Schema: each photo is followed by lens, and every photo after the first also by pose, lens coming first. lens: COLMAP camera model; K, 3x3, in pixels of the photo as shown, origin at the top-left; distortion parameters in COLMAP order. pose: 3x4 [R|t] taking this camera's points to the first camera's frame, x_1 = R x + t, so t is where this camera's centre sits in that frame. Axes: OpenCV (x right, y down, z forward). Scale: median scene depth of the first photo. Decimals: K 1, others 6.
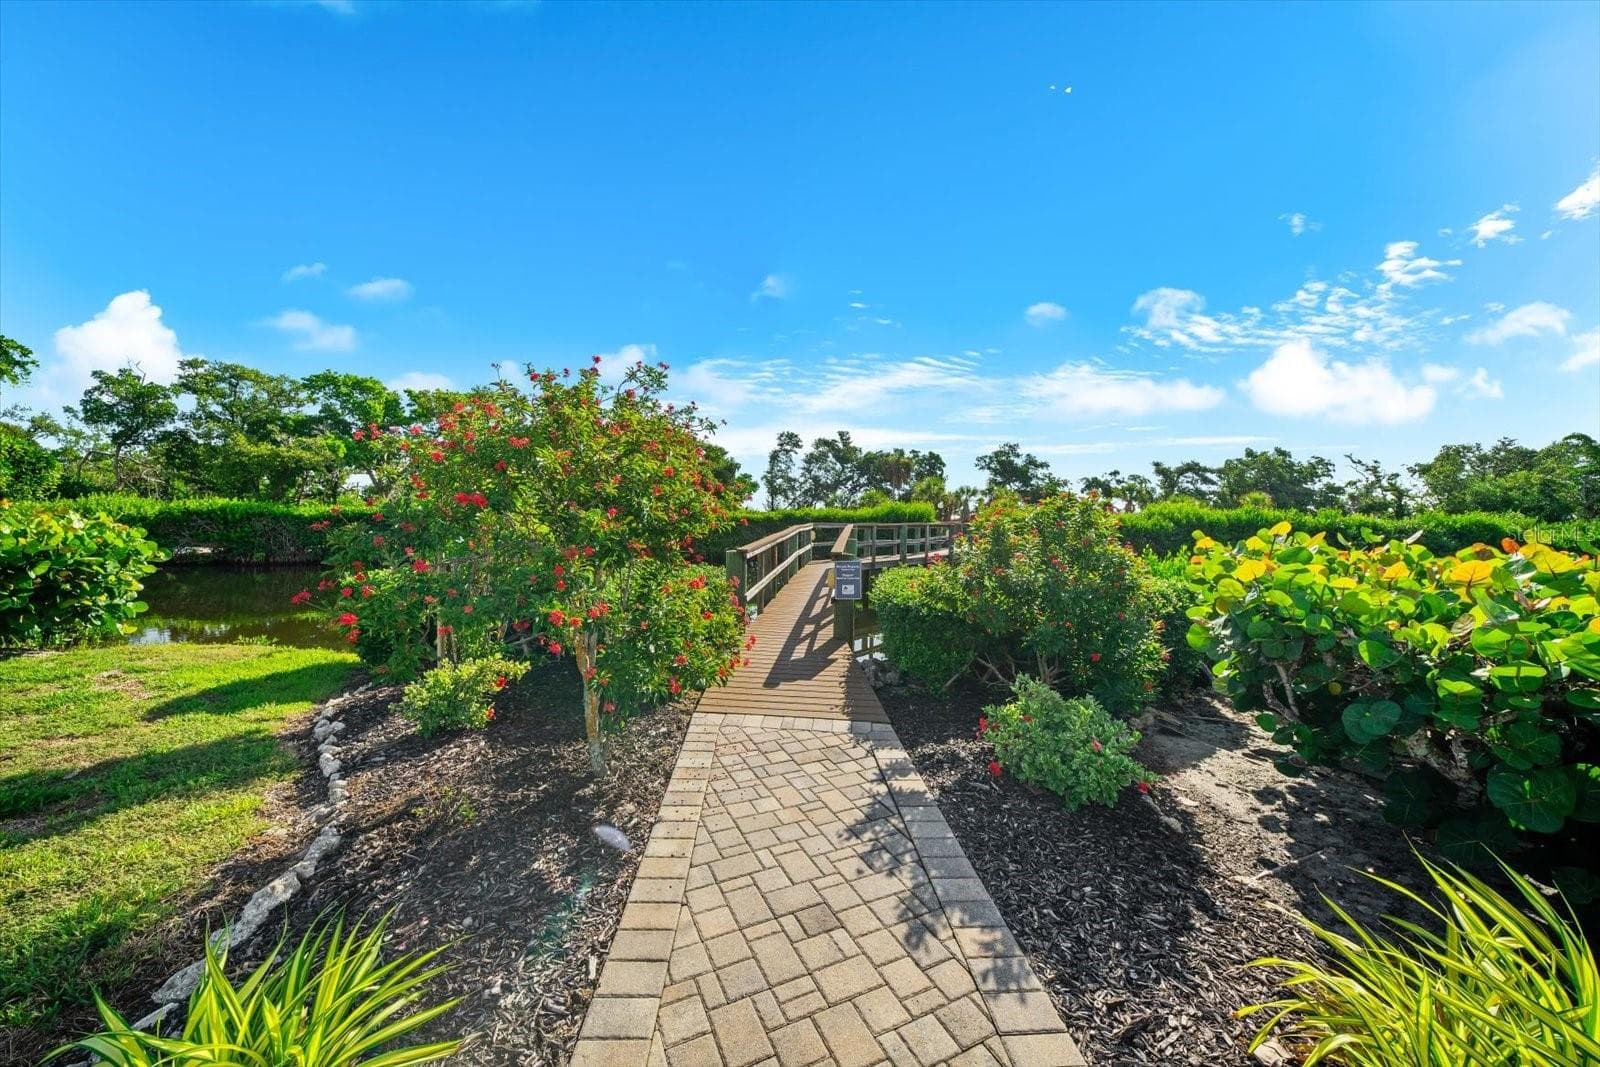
lens RADIAL K [[573.1, 0, 800.0], [0, 573.1, 533.5], [0, 0, 1]] dist [-0.048660, -0.000070]
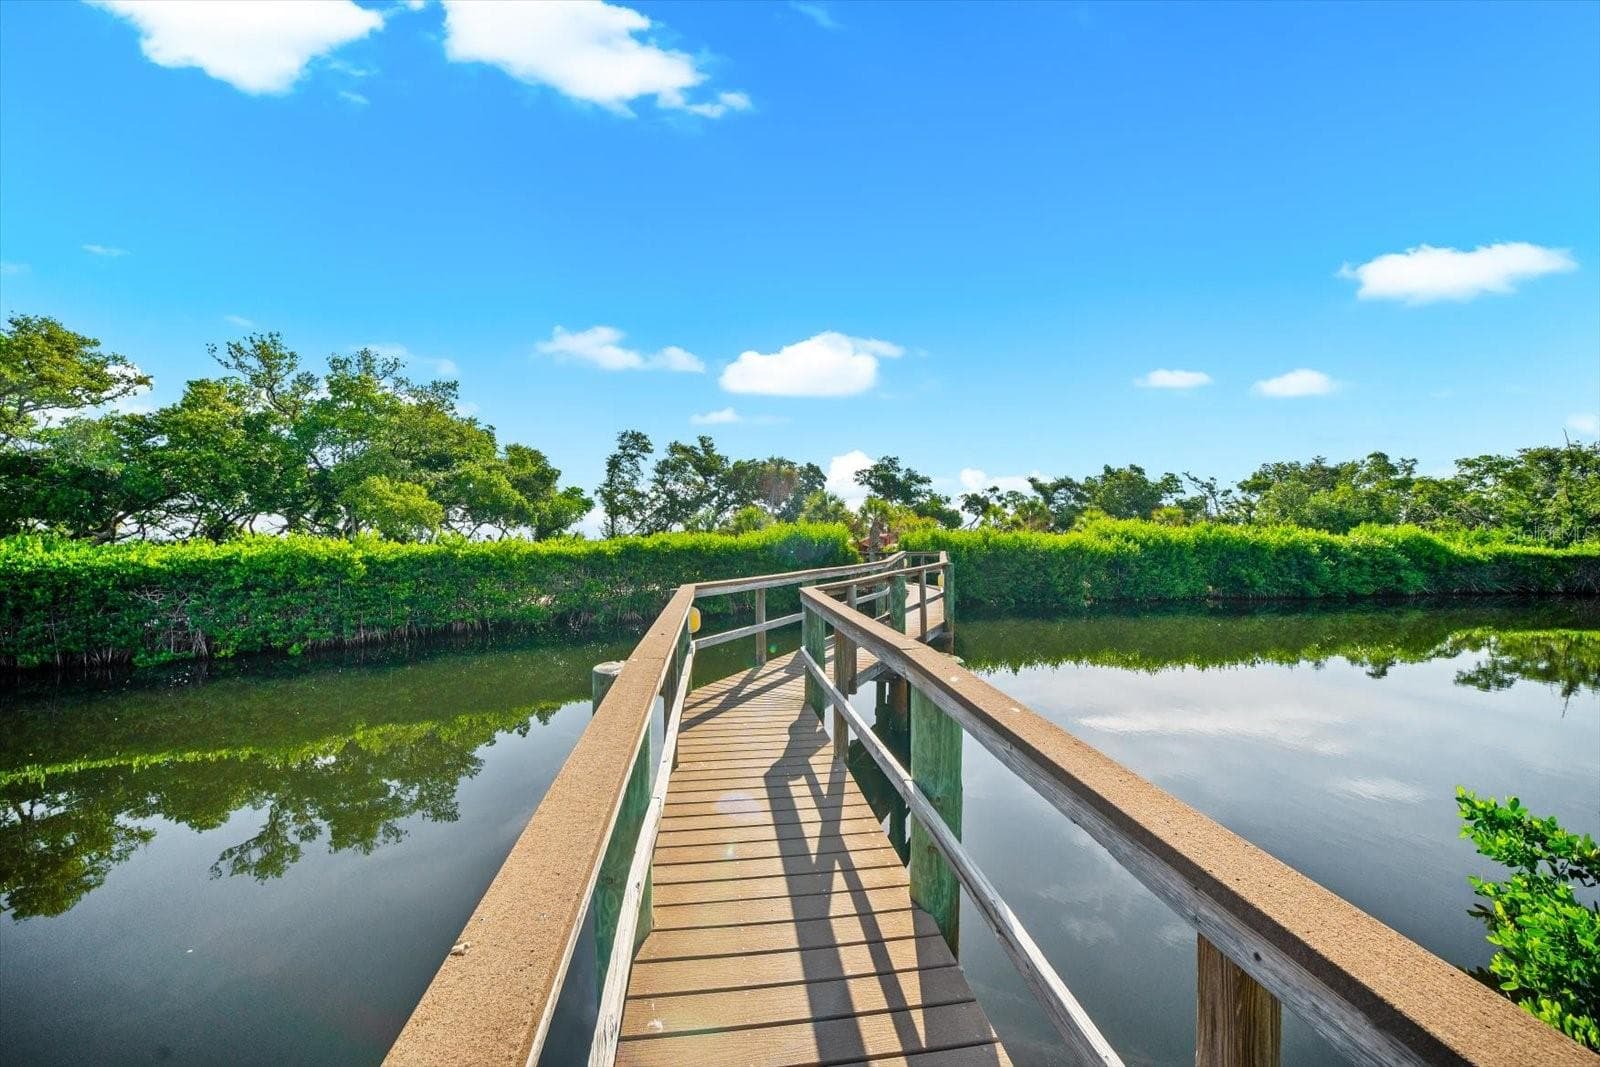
lens RADIAL K [[573.1, 0, 800.0], [0, 573.1, 533.5], [0, 0, 1]] dist [-0.048660, -0.000070]
pose [[0.967464, -0.015721, 0.252519, -0.000033], [0.024677, 0.999172, -0.032340, -0.012114], [-0.251801, 0.037519, 0.967051, 0.195328]]
